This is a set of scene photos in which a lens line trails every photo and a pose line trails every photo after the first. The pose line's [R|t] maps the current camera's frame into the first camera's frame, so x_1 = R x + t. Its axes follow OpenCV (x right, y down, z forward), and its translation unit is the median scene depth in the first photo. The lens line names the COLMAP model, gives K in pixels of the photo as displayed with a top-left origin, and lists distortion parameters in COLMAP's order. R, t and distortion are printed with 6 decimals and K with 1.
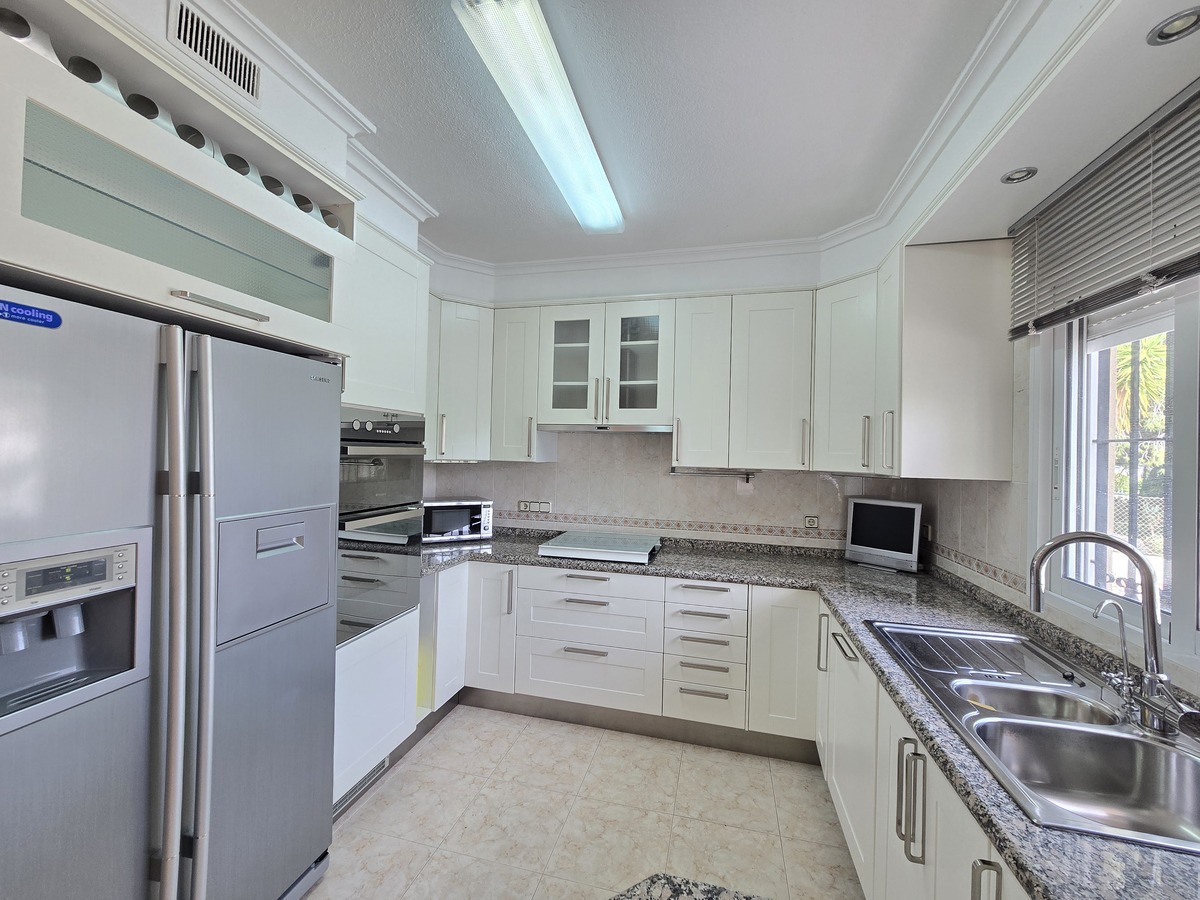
lens RADIAL K [[498.1, 0, 595.3], [0, 498.1, 447.0], [0, 0, 1]] dist [0.001081, -0.000244]
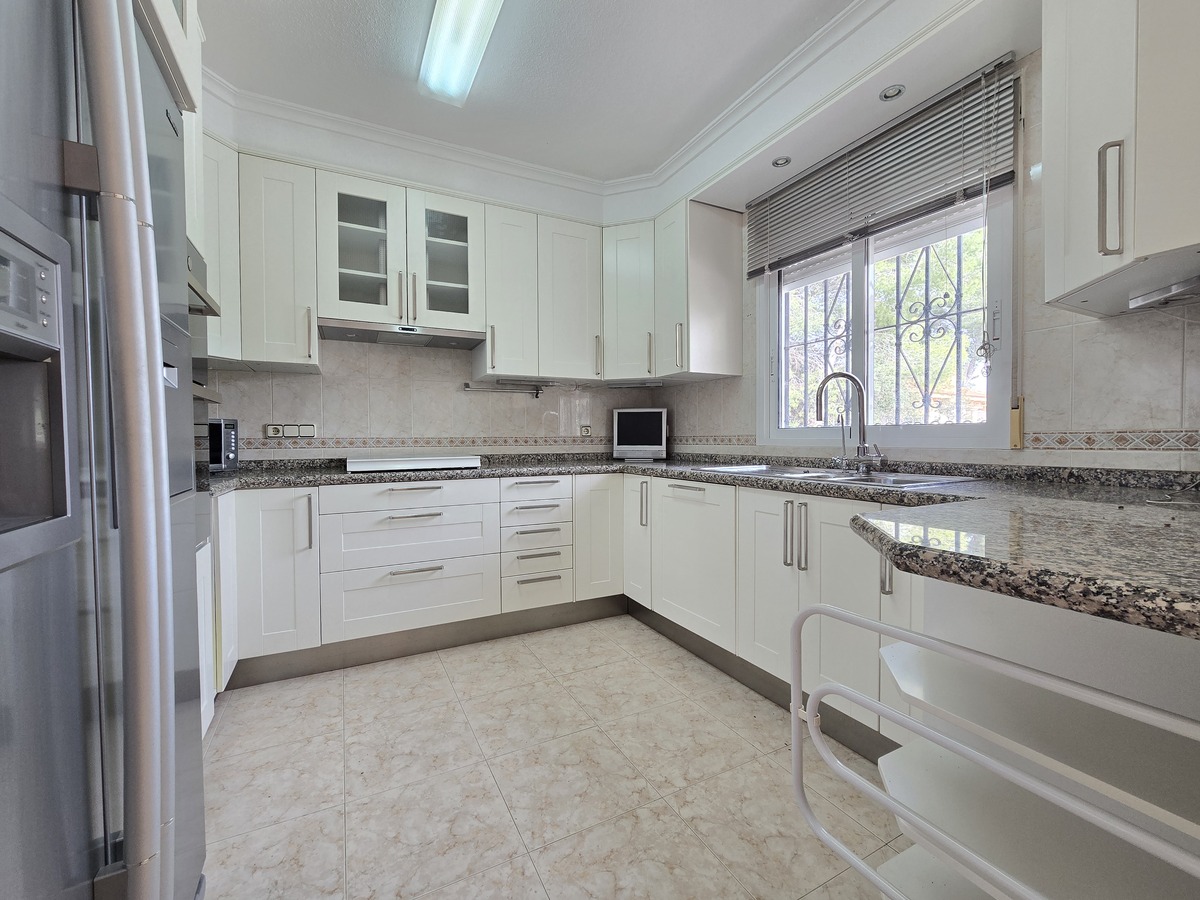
lens RADIAL K [[498.1, 0, 602.0], [0, 498.1, 445.4], [0, 0, 1]] dist [0.001081, -0.000244]
pose [[0.742749, -0.038619, 0.668456, -0.370600], [0.016084, 0.999076, 0.039850, 0.155412], [-0.669377, -0.018847, 0.742684, 0.112358]]
